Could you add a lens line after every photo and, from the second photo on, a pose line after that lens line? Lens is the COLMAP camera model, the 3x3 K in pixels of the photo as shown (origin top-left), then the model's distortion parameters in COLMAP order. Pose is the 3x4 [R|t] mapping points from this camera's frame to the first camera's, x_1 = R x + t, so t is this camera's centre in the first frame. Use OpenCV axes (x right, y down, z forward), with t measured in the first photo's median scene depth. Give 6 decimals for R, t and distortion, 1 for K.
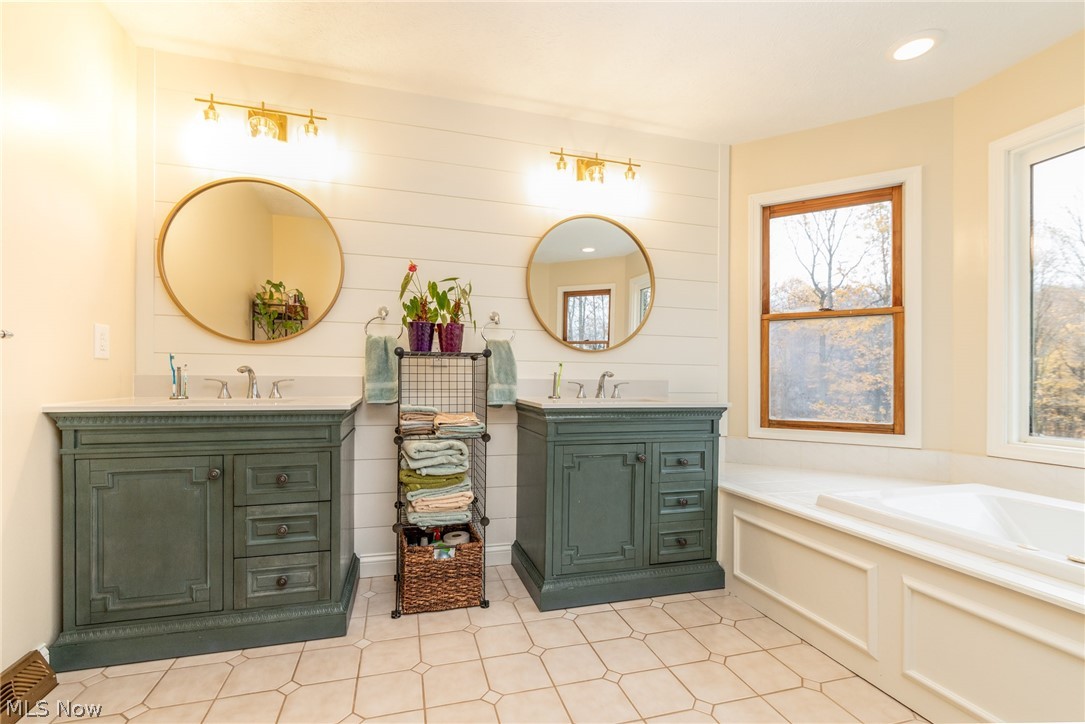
lens RADIAL K [[473.8, 0, 537.0], [0, 473.8, 387.6], [0, 0, 1]] dist [0.003144, 0.000073]
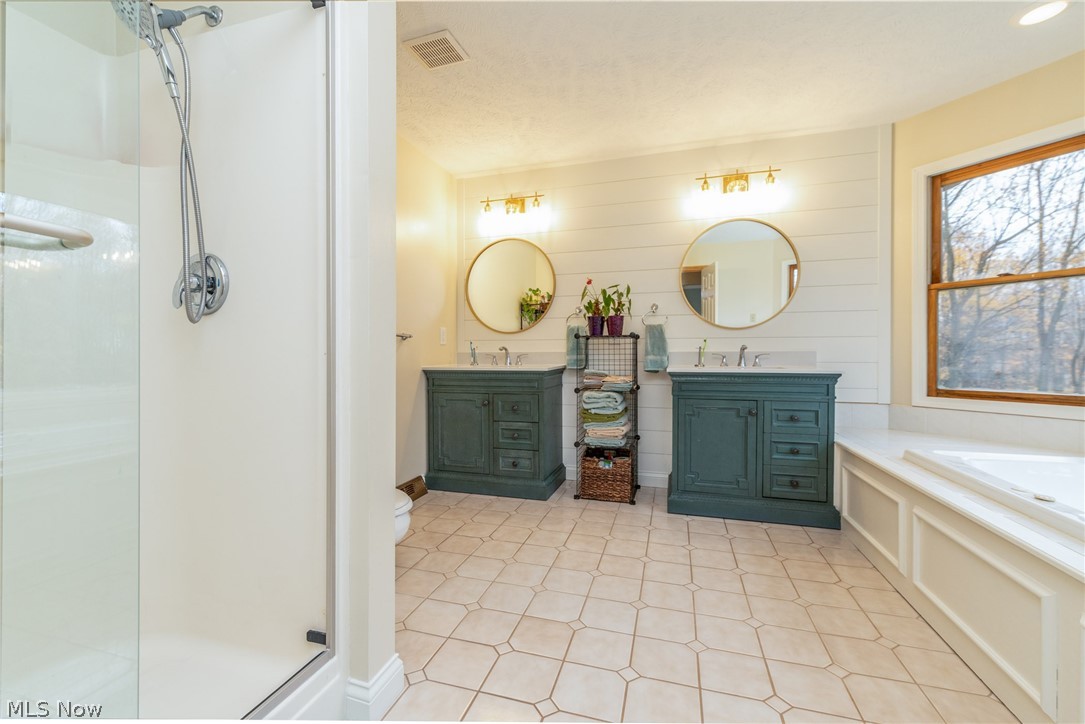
lens RADIAL K [[465.7, 0, 539.6], [0, 465.7, 368.2], [0, 0, 1]] dist [0.000869, -0.000005]
pose [[0.843623, 0.005230, -0.536910, 0.408652], [0.002492, 0.999904, 0.013656, 0.010847], [0.536930, -0.012858, 0.843529, -0.374349]]
